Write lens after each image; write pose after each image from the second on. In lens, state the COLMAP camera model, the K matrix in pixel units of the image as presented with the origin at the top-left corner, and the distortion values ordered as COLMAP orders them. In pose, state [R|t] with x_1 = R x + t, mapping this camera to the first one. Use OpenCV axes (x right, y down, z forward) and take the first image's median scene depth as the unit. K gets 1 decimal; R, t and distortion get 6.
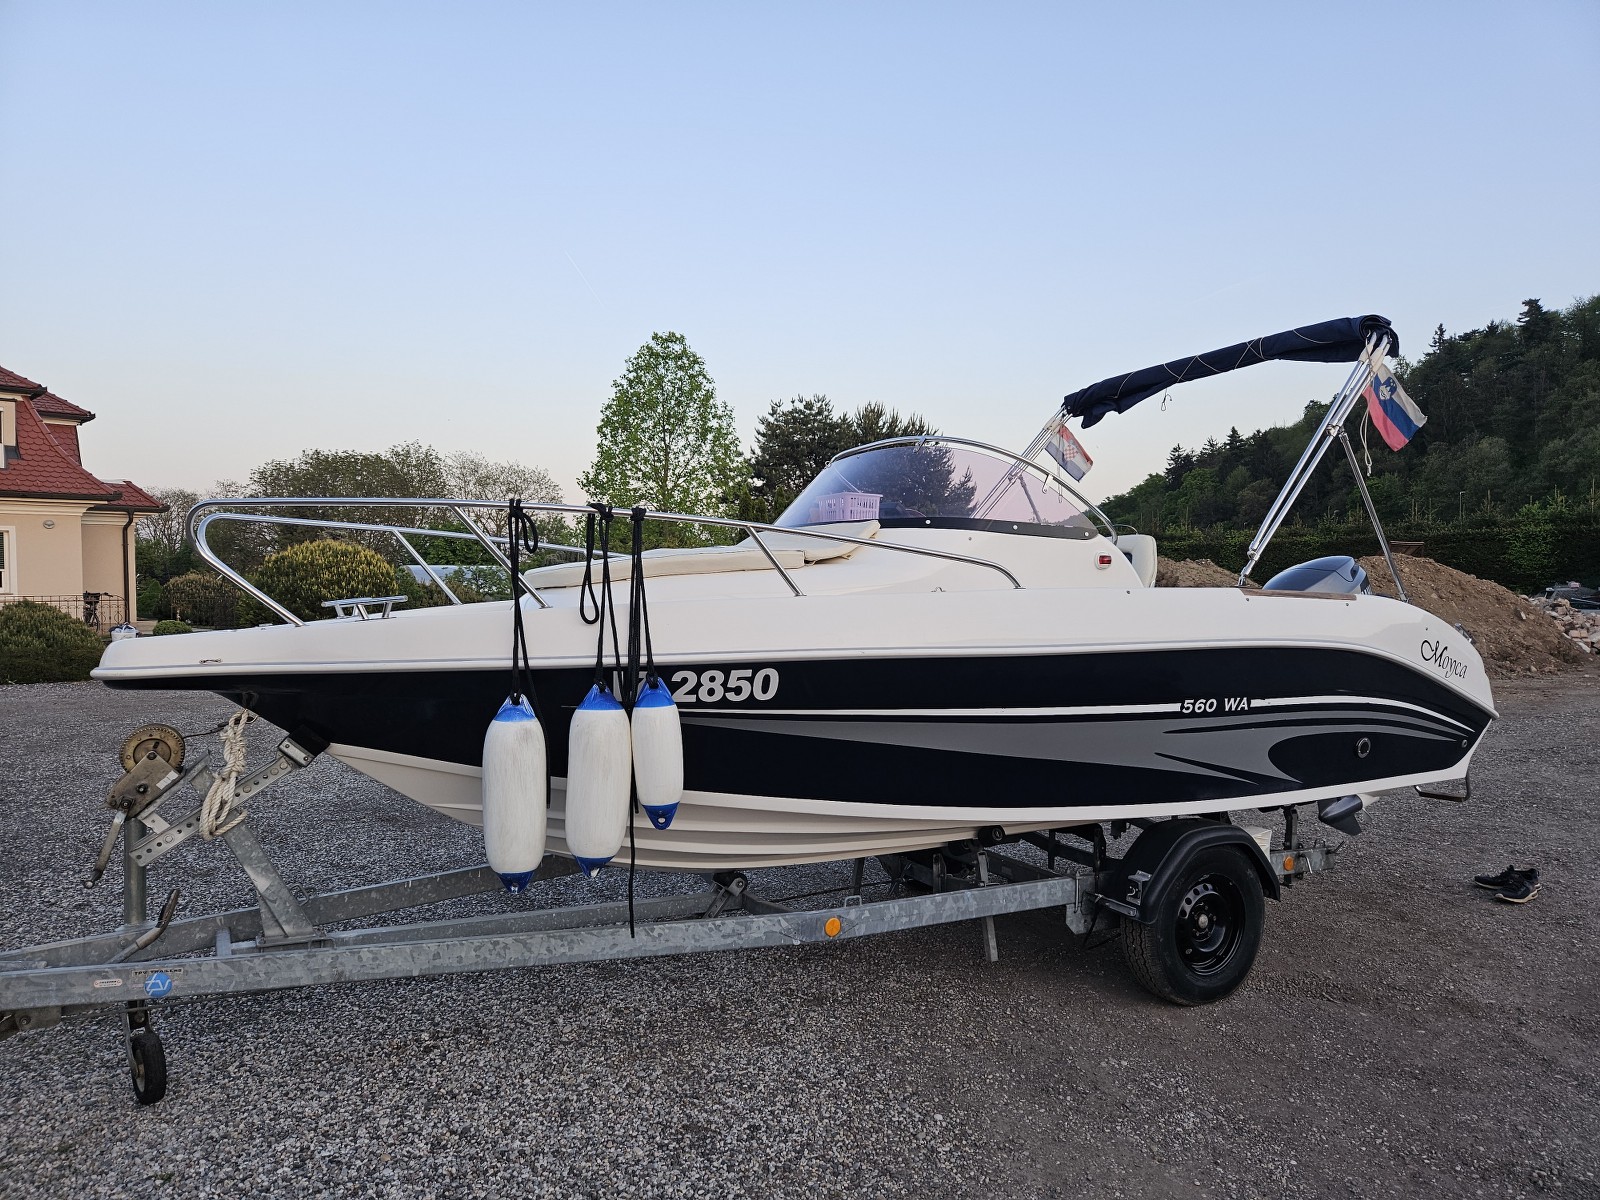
lens RADIAL K [[1071.2, 0, 812.9], [0, 1071.2, 608.5], [0, 0, 1]] dist [0.085403, -0.064743]
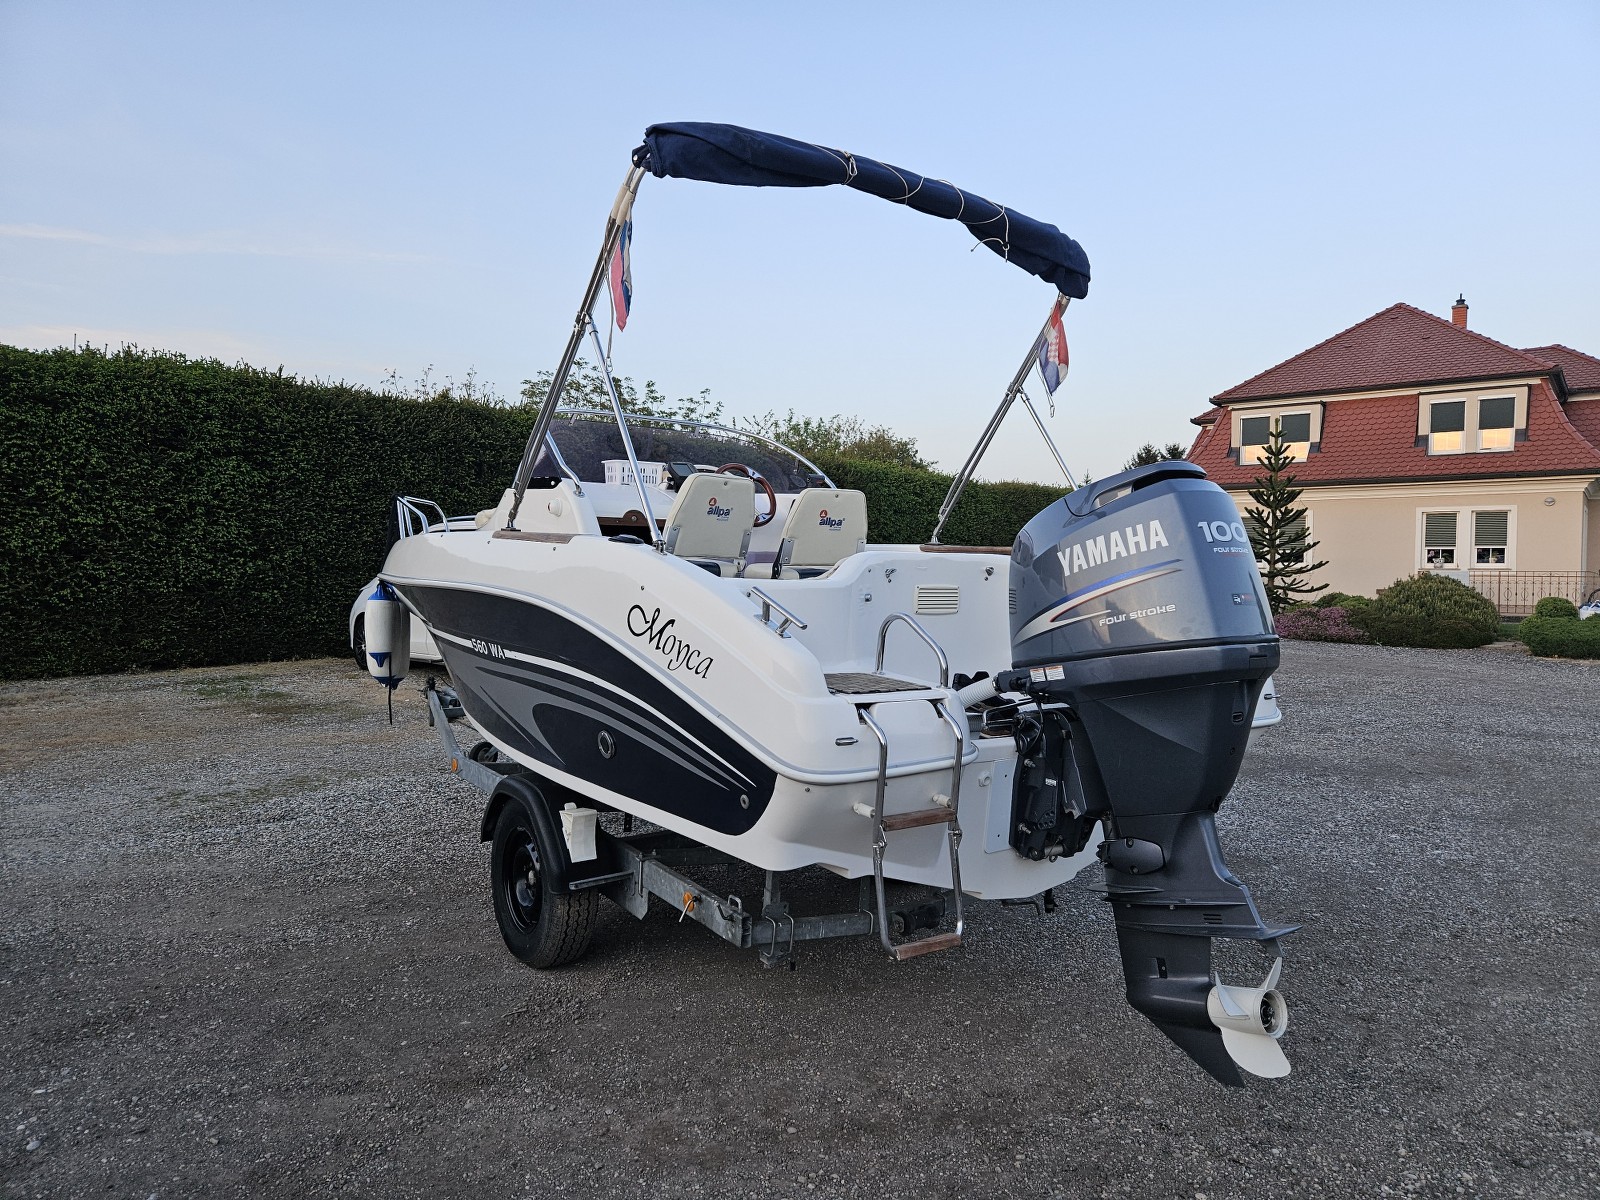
lens RADIAL K [[1071.2, 0, 805.4], [0, 1071.2, 594.8], [0, 0, 1]] dist [0.085403, -0.064743]
pose [[0.112869, 0.034164, -0.993022, 1.368703], [-0.031647, 0.999025, 0.030774, -0.000241], [0.993106, 0.027952, 0.113840, 1.158179]]
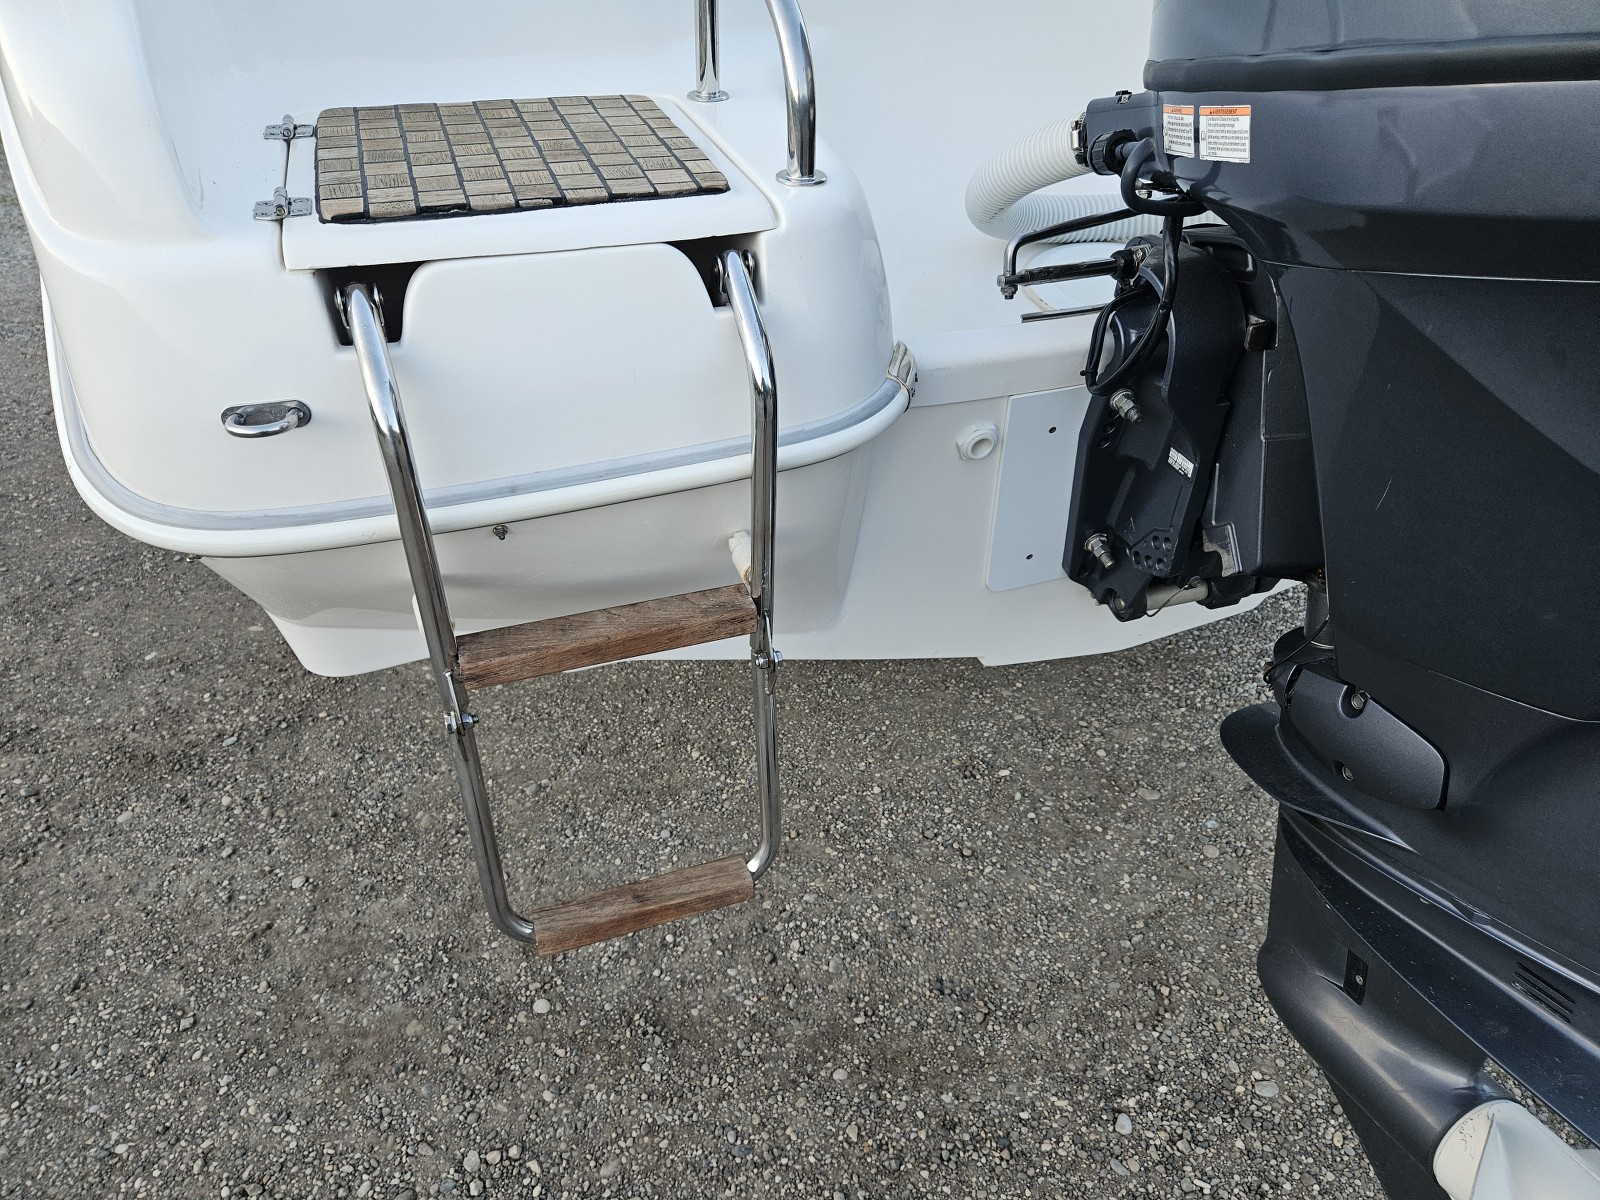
lens RADIAL K [[1071.2, 0, 793.3], [0, 1071.2, 617.5], [0, 0, 1]] dist [0.085403, -0.064743]
pose [[-0.202096, 0.575752, -0.792255, 0.898926], [-0.003359, 0.808534, 0.588439, 0.025149], [0.979360, 0.121582, -0.161467, 1.369715]]
